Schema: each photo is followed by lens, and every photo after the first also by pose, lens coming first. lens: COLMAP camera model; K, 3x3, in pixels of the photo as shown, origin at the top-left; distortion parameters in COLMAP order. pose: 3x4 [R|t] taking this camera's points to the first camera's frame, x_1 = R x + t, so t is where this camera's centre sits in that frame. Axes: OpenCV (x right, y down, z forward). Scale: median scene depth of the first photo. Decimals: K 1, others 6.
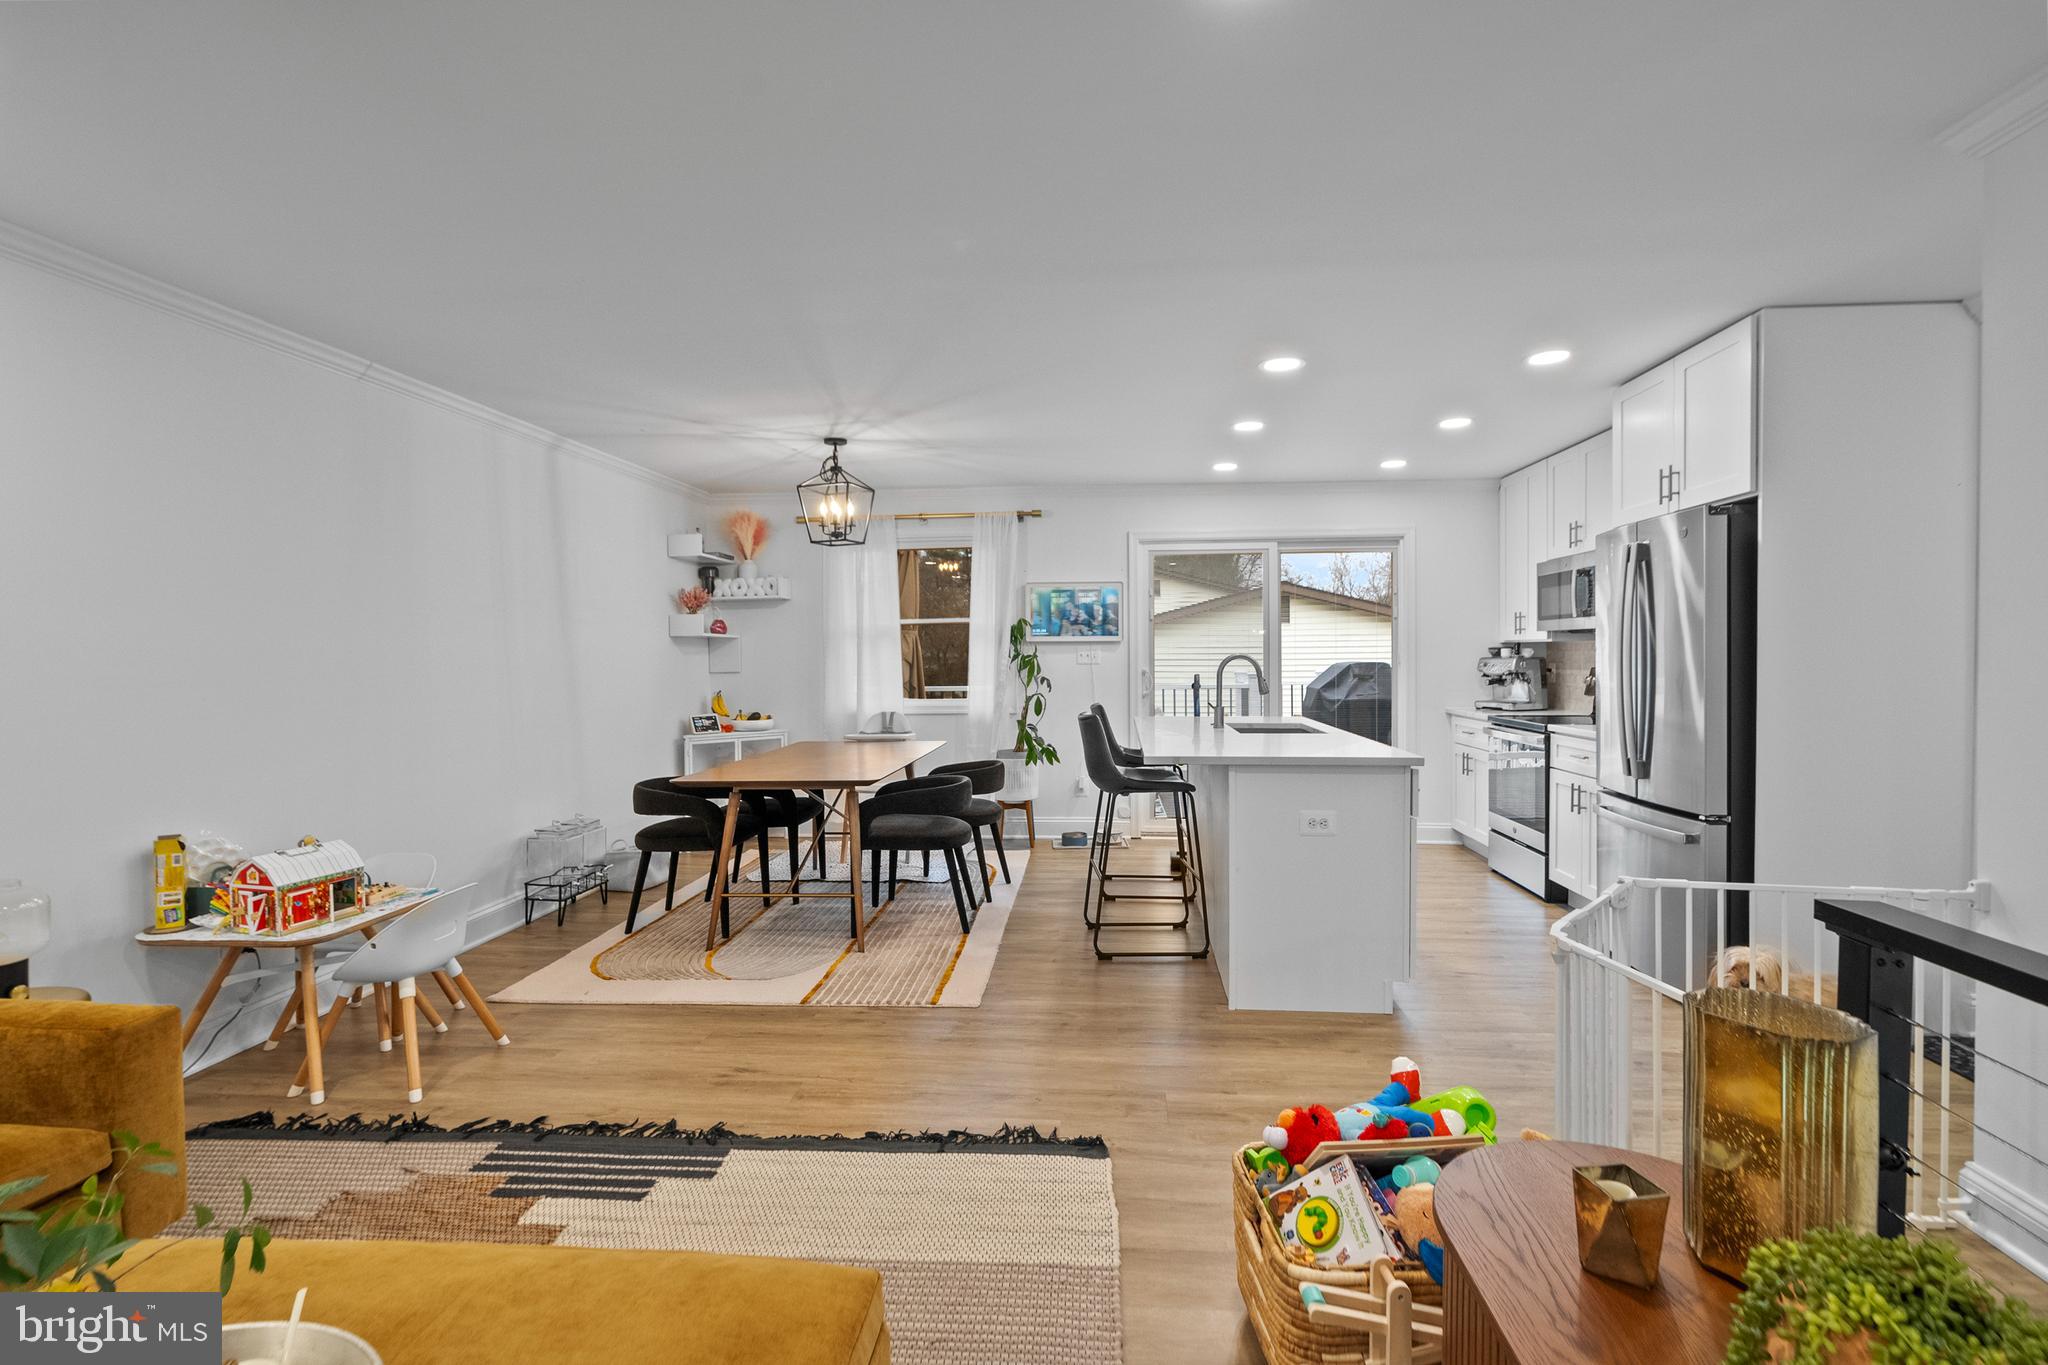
lens RADIAL K [[969.8, 0, 1021.3], [0, 969.8, 685.3], [0, 0, 1]] dist [-0.000448, 0.000994]
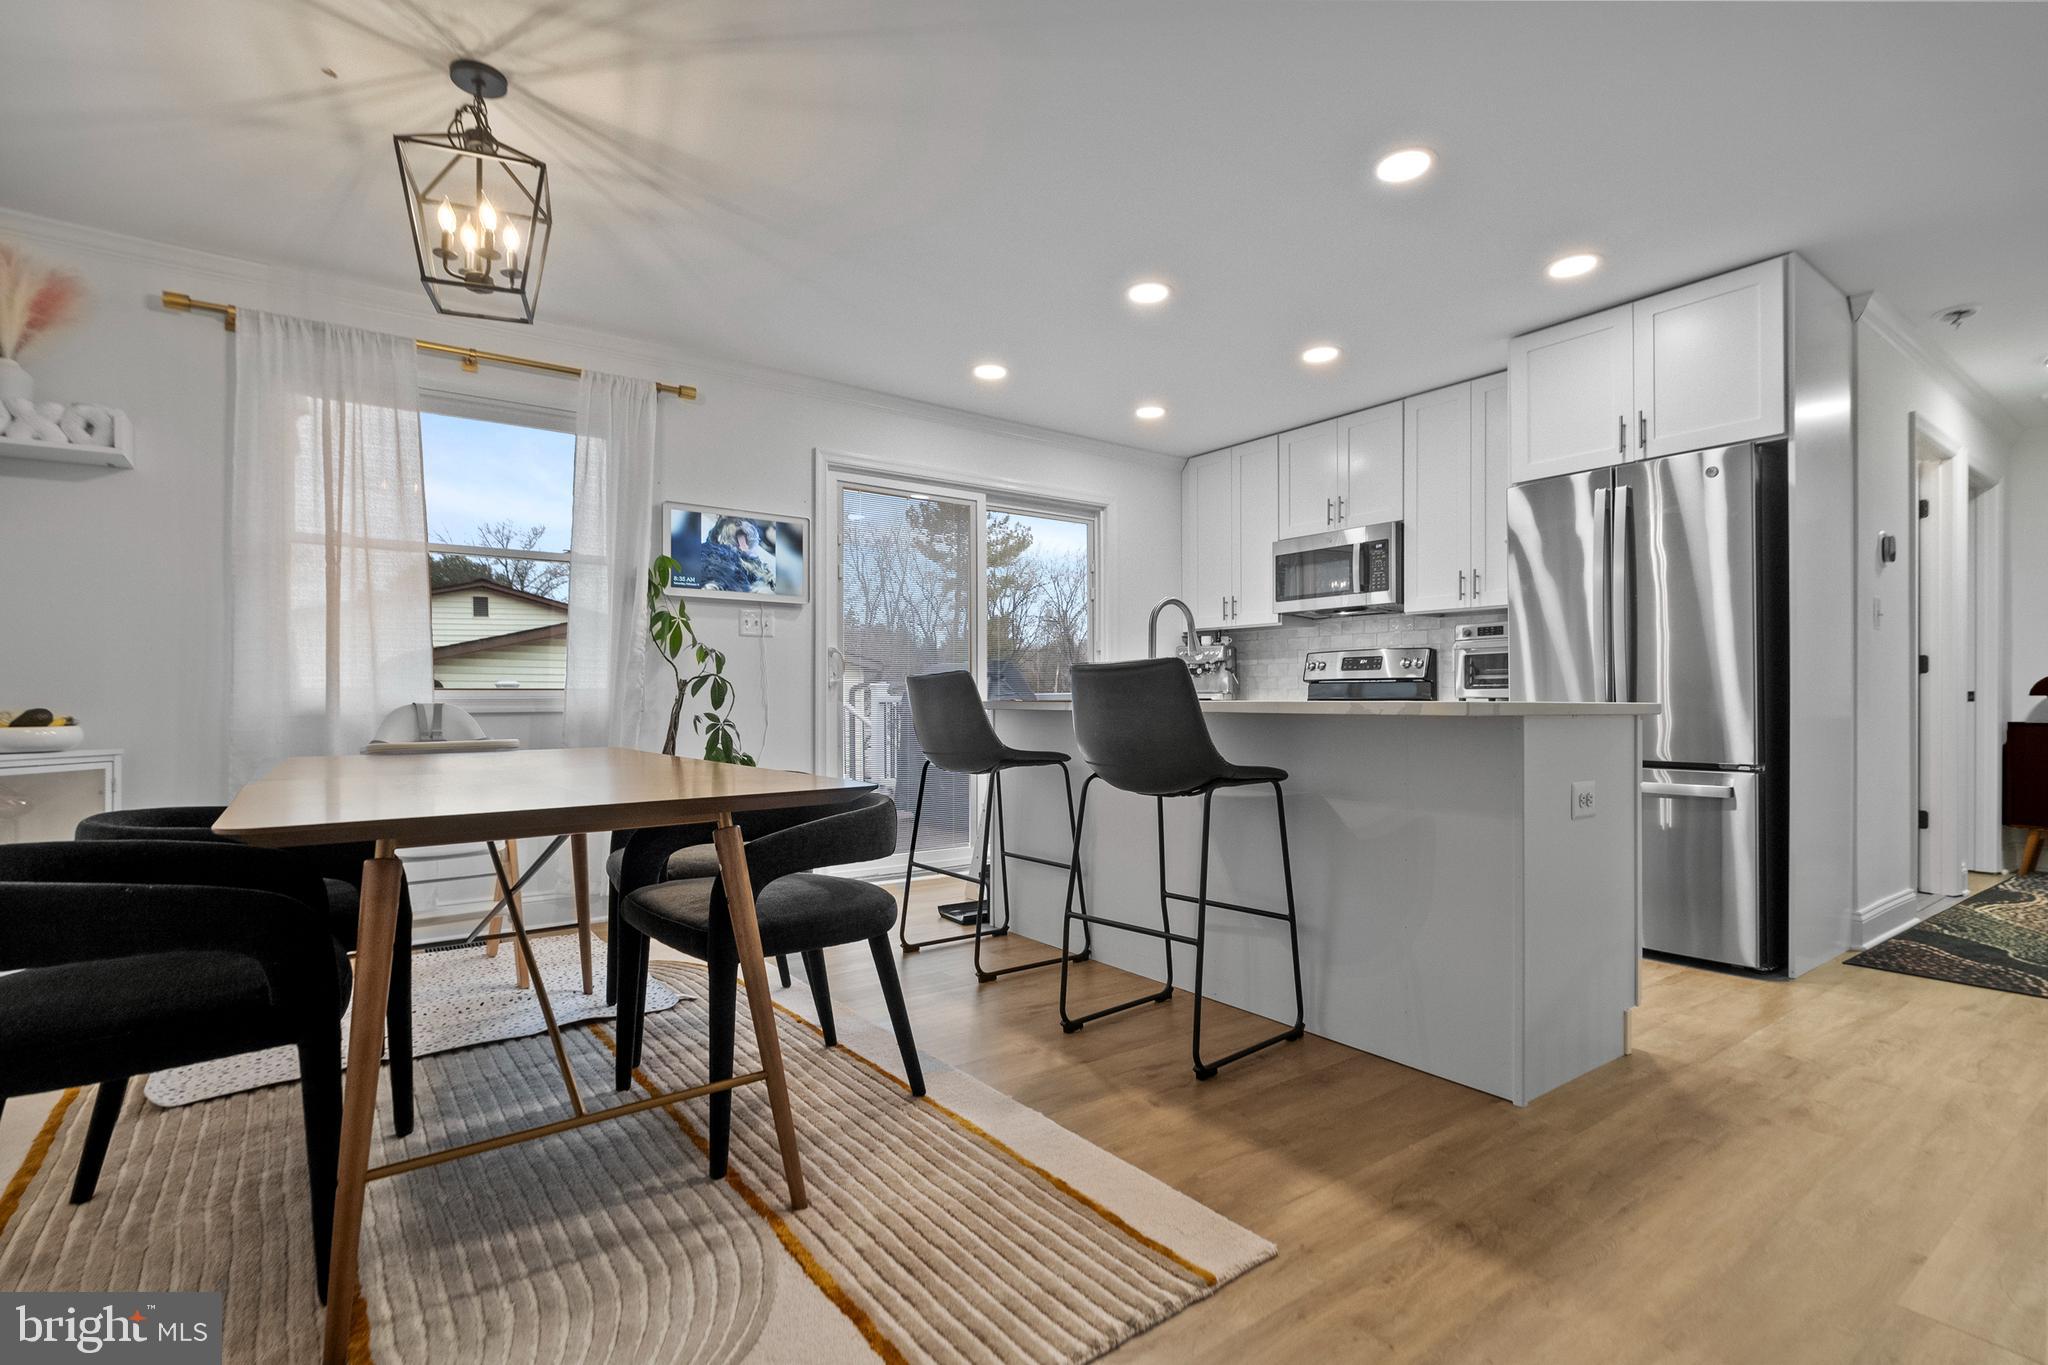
lens RADIAL K [[969.8, 0, 1026.1], [0, 969.8, 690.8], [0, 0, 1]] dist [-0.000448, 0.000994]
pose [[0.746641, 0.013581, 0.665088, -0.263325], [0.018984, 0.998949, -0.041710, 0.052417], [-0.664956, 0.043768, 0.745599, 0.441515]]
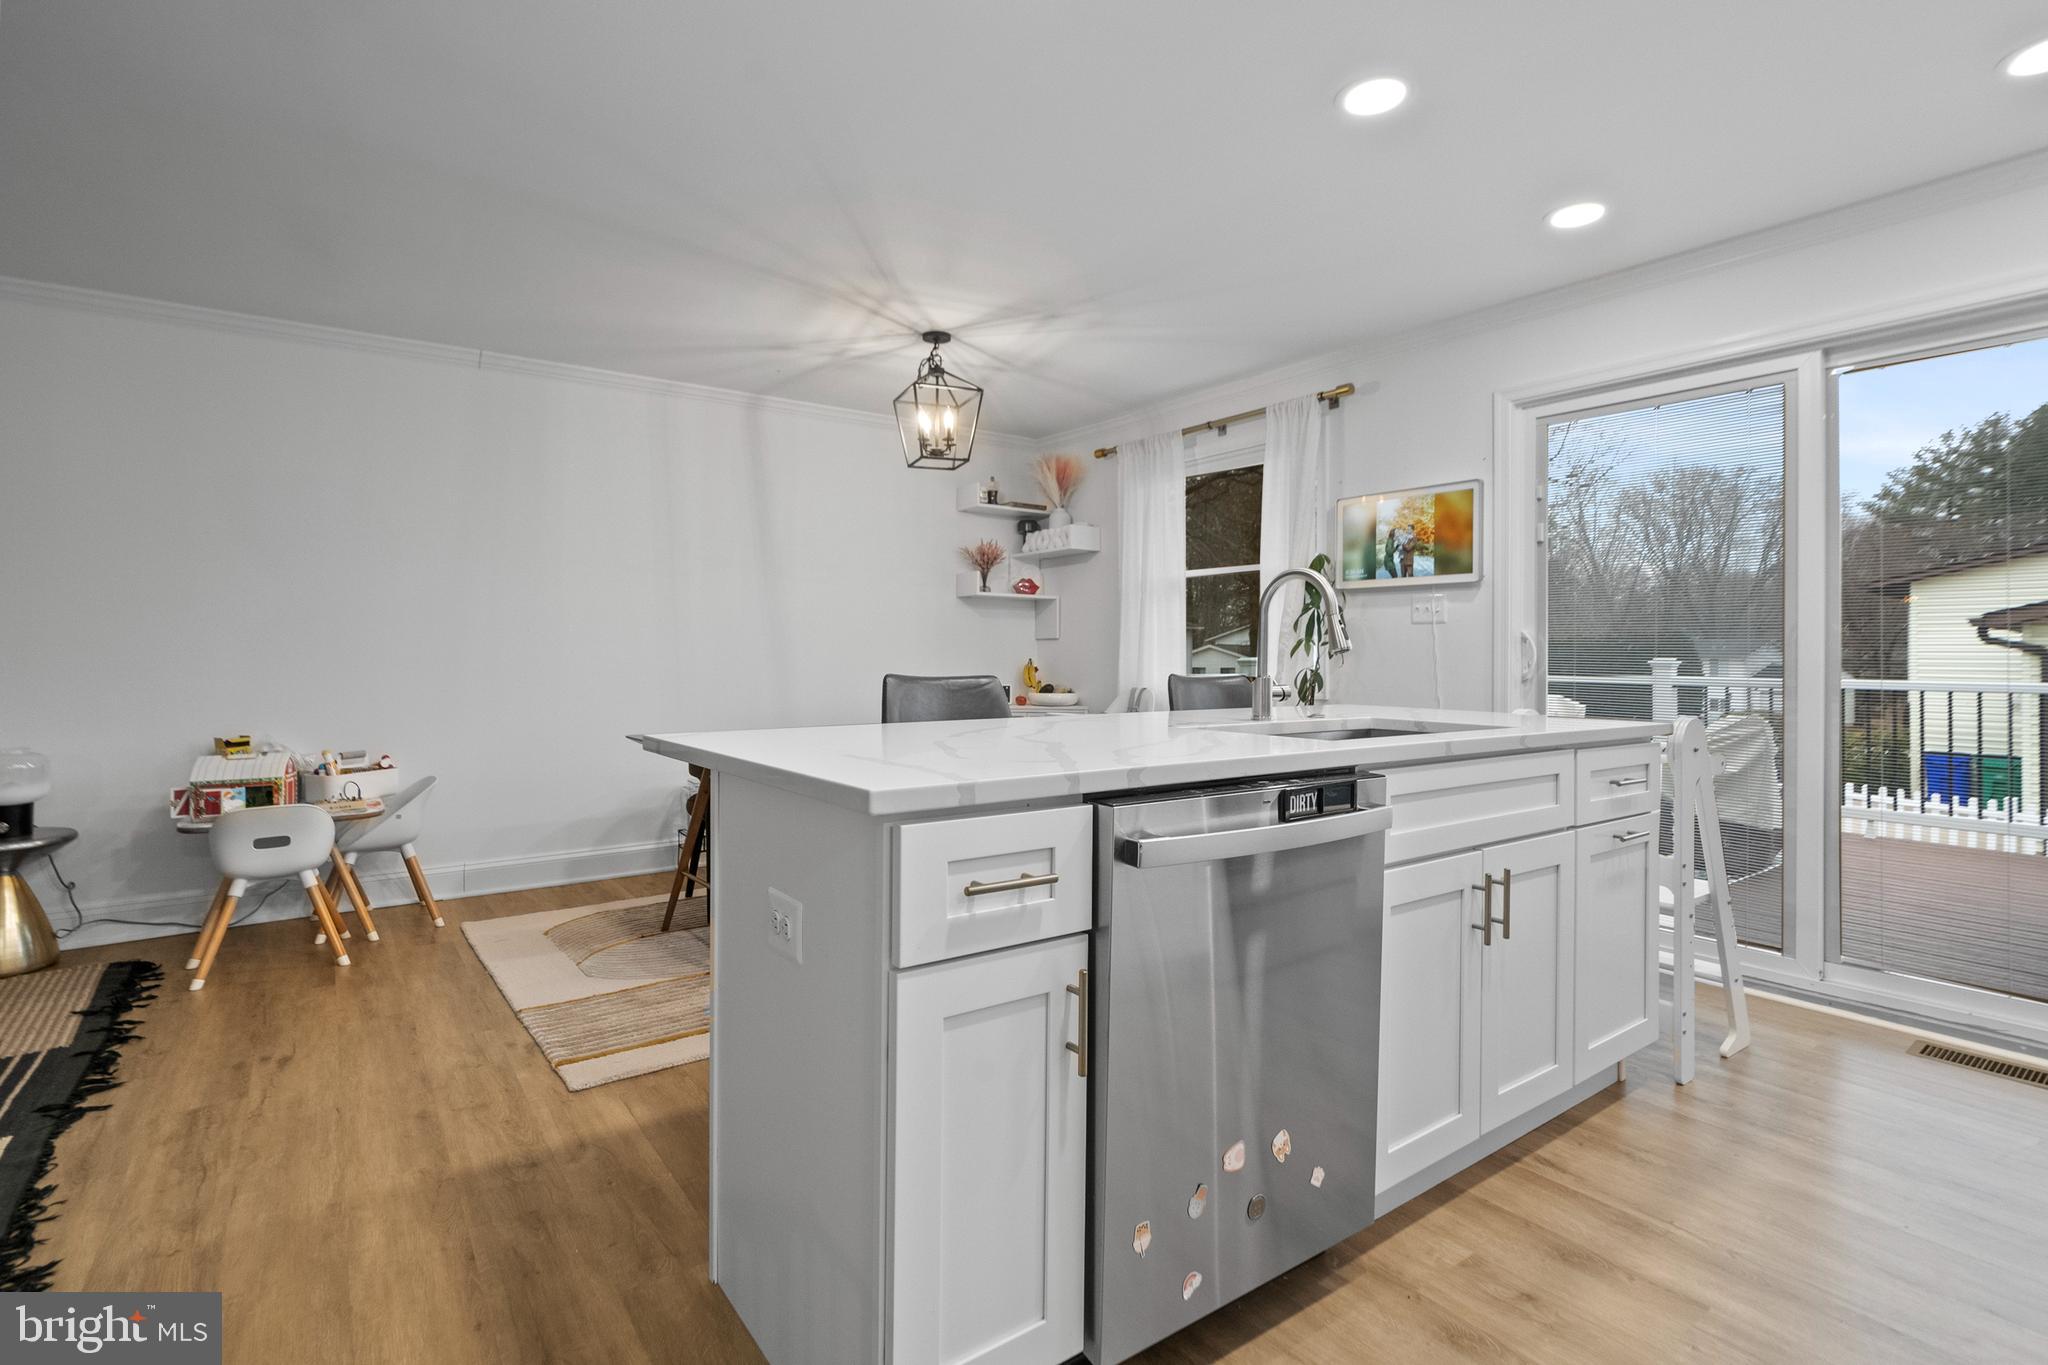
lens RADIAL K [[969.8, 0, 1029.9], [0, 969.8, 658.5], [0, 0, 1]] dist [-0.000448, 0.000994]
pose [[0.659278, 0.014425, -0.751761, 0.407454], [-0.030899, 0.999491, -0.007920, 0.014265], [0.751264, 0.028450, 0.659388, 0.474744]]
